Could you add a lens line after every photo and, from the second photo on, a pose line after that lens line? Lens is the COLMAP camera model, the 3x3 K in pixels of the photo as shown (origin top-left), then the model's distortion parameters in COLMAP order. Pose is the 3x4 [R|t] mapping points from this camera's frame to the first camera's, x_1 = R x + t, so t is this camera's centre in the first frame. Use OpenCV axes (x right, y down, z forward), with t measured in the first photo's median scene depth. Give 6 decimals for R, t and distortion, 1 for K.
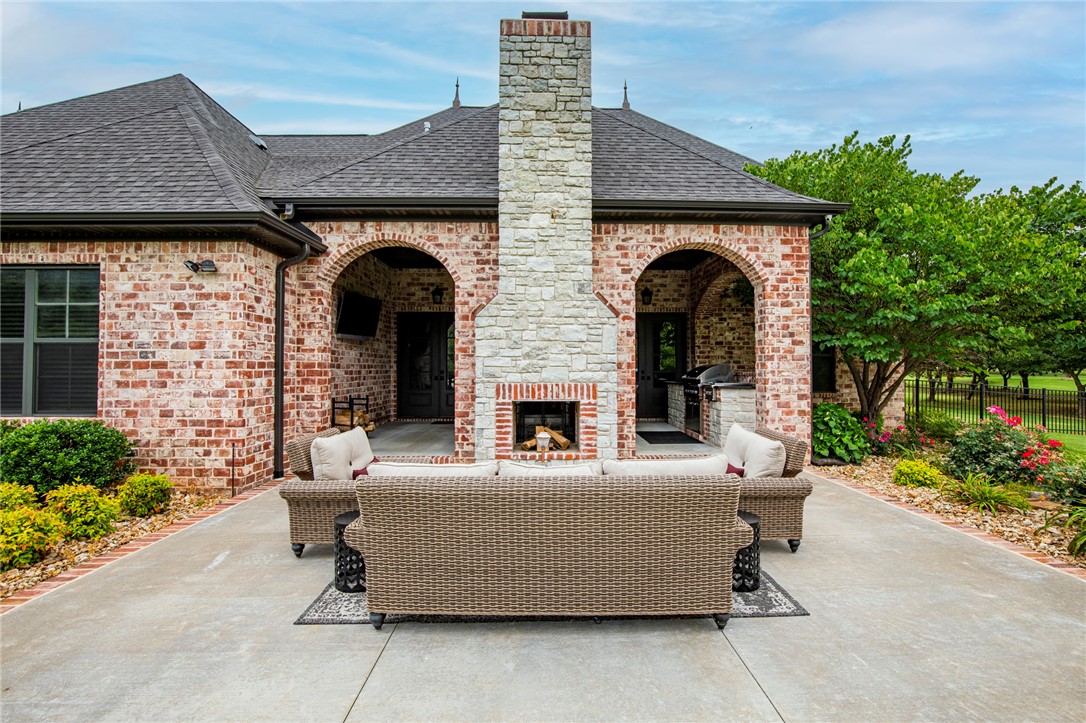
lens RADIAL K [[501.9, 0, 545.0], [0, 501.9, 359.4], [0, 0, 1]] dist [-0.001418, -0.000257]
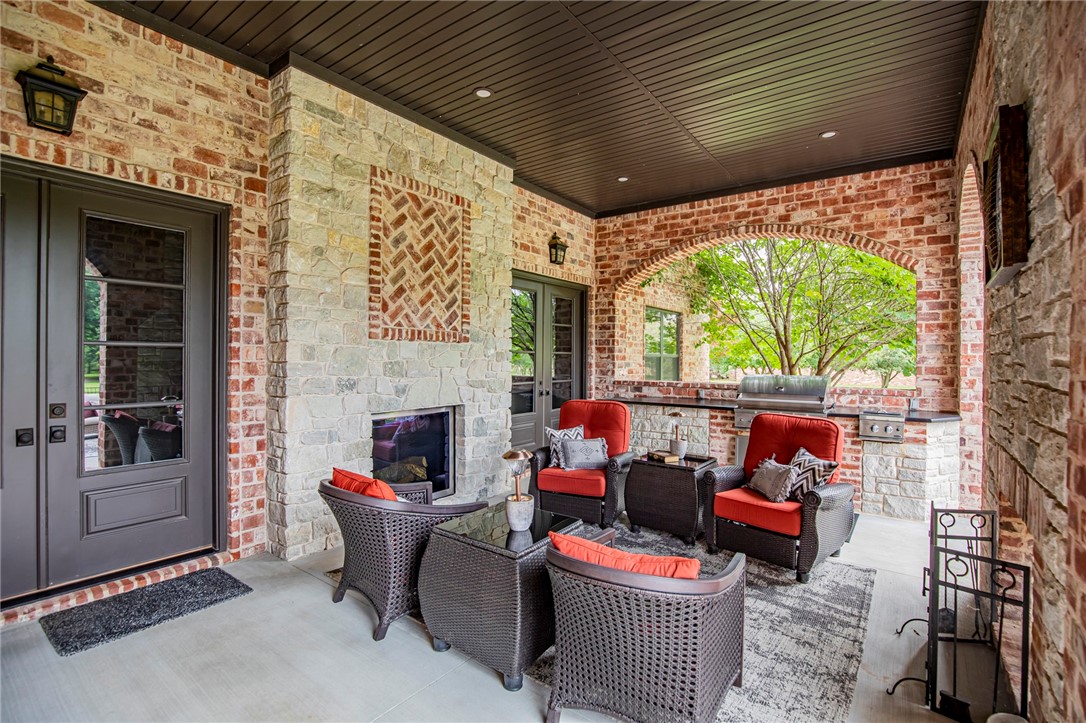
lens RADIAL K [[501.9, 0, 539.3], [0, 501.9, 359.6], [0, 0, 1]] dist [-0.001418, -0.000257]
pose [[0.617548, 0.000139, 0.786533, -0.255700], [-0.011125, 0.999901, 0.008558, -0.005223], [-0.786454, -0.014036, 0.617489, 0.659580]]
